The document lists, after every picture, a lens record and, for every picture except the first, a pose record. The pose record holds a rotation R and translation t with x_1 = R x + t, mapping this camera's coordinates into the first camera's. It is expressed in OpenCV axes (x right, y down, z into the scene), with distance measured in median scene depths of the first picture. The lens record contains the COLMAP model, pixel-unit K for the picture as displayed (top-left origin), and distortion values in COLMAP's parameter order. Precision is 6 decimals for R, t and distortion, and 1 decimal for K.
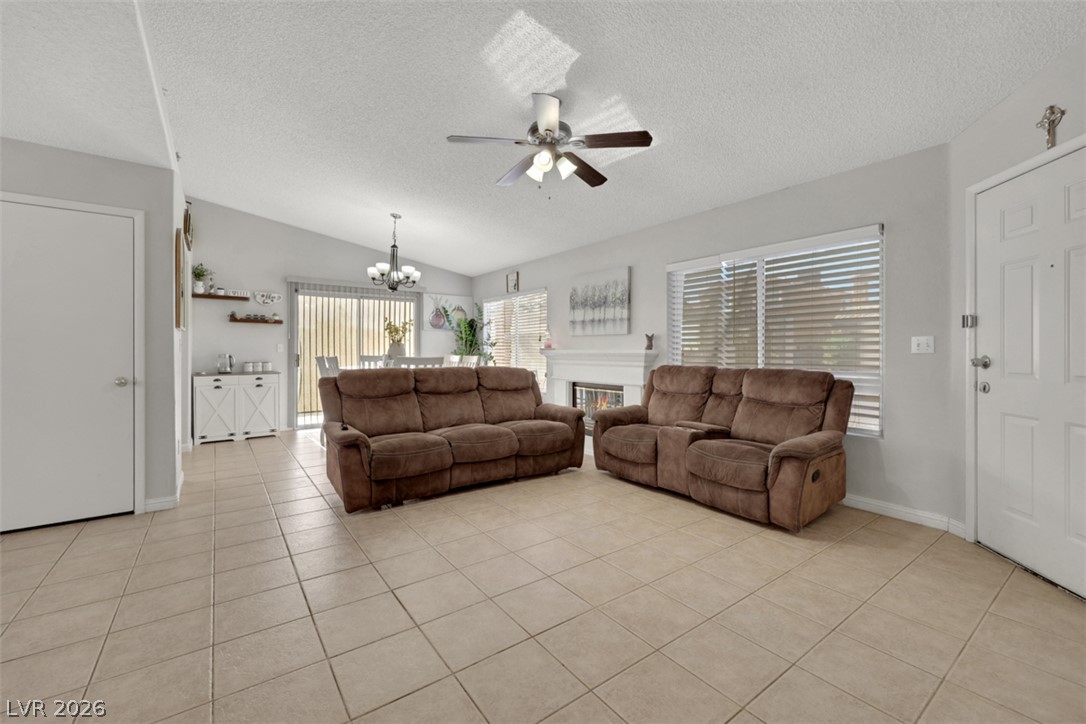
lens RADIAL K [[444.9, 0, 538.3], [0, 444.9, 353.5], [0, 0, 1]] dist [-0.000181, 0.000194]
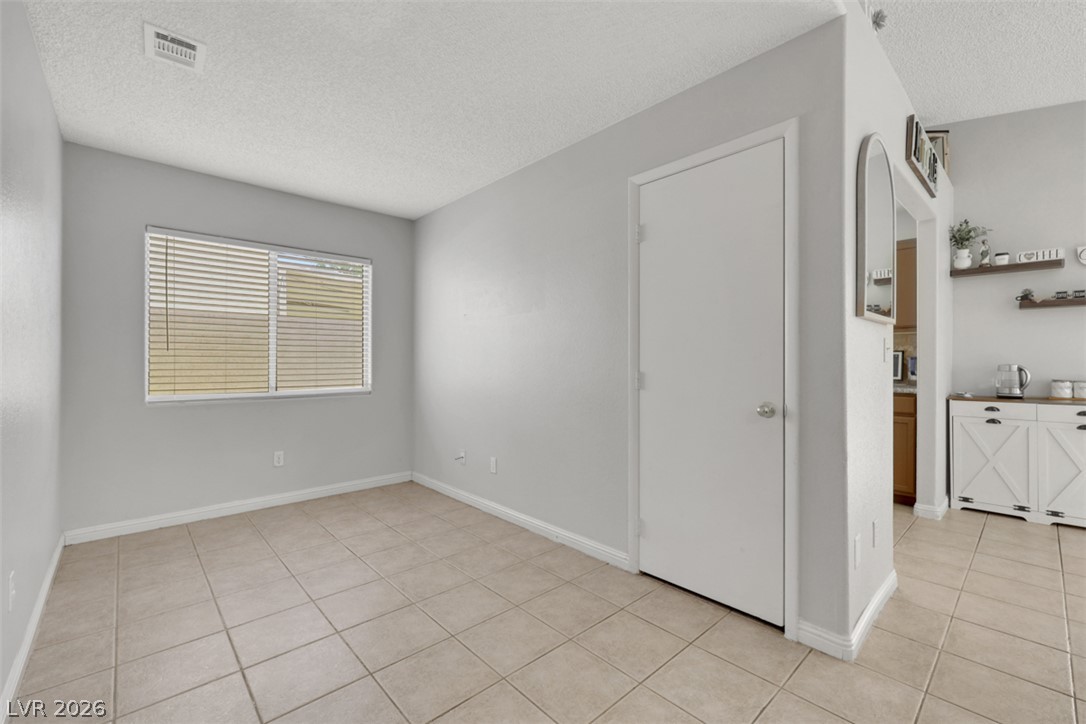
lens RADIAL K [[458.7, 0, 542.1], [0, 458.7, 359.7], [0, 0, 1]] dist [-0.000499, 0.000313]
pose [[0.114826, -0.001375, -0.993385, -0.192945], [-0.003453, 0.999992, -0.001784, -0.002398], [0.993380, 0.003635, 0.114821, 0.349194]]
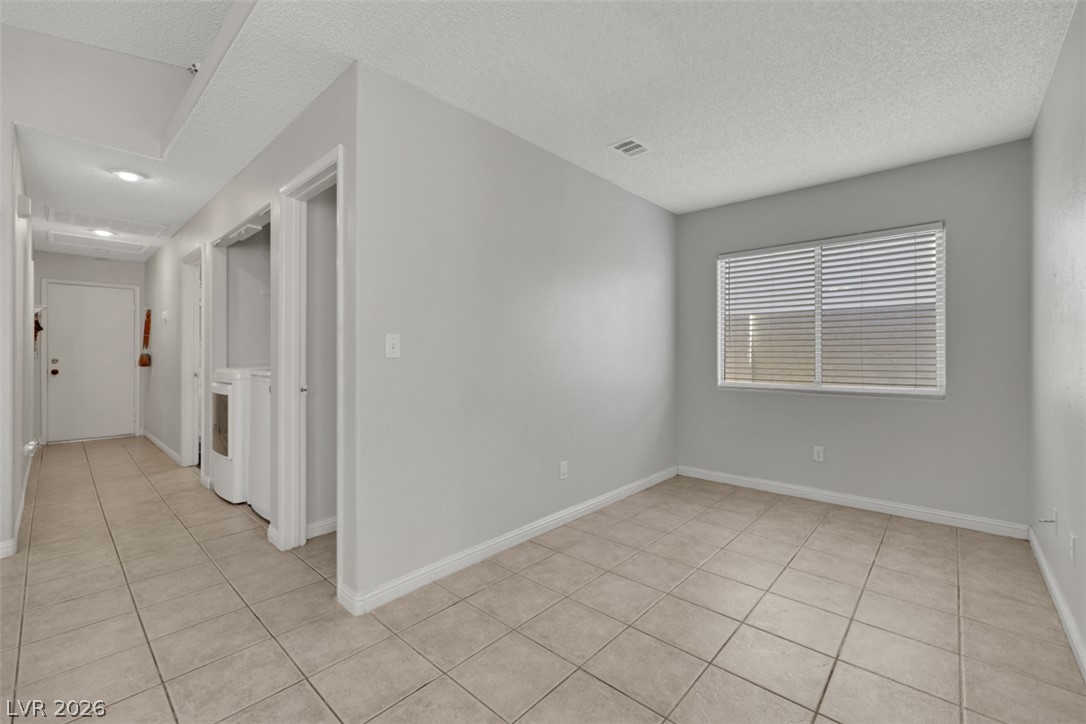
lens RADIAL K [[450.6, 0, 544.7], [0, 450.6, 351.1], [0, 0, 1]] dist [-0.000211, 0.000073]
pose [[-0.978781, -0.000508, -0.204906, -0.376852], [0.000877, 0.999977, -0.006669, -0.002993], [0.204905, -0.006707, -0.978759, 0.603288]]
